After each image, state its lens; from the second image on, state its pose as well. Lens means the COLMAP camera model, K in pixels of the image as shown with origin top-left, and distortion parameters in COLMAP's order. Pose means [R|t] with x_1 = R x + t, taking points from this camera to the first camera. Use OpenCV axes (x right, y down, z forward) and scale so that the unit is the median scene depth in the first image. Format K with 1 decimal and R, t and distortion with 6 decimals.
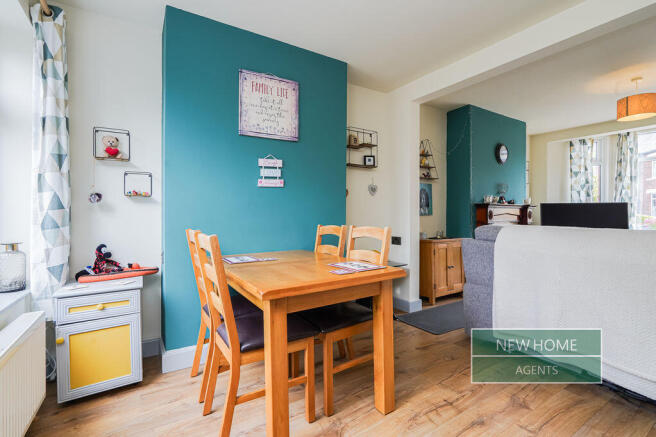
lens RADIAL K [[303.9, 0, 324.9], [0, 303.9, 218.5], [0, 0, 1]] dist [-0.003056, -0.000470]
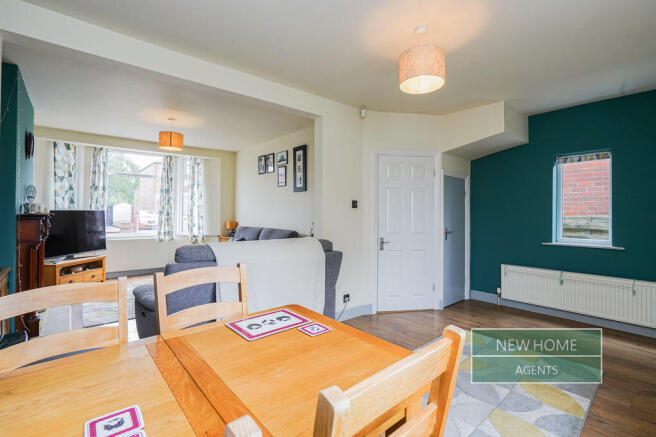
lens RADIAL K [[303.9, 0, 324.2], [0, 303.9, 216.4], [0, 0, 1]] dist [-0.003056, -0.000470]
pose [[-0.138802, -0.006364, 0.990300, -0.451220], [0.018113, 0.999796, 0.008964, -0.053341], [-0.990155, 0.019182, -0.138658, 0.712690]]
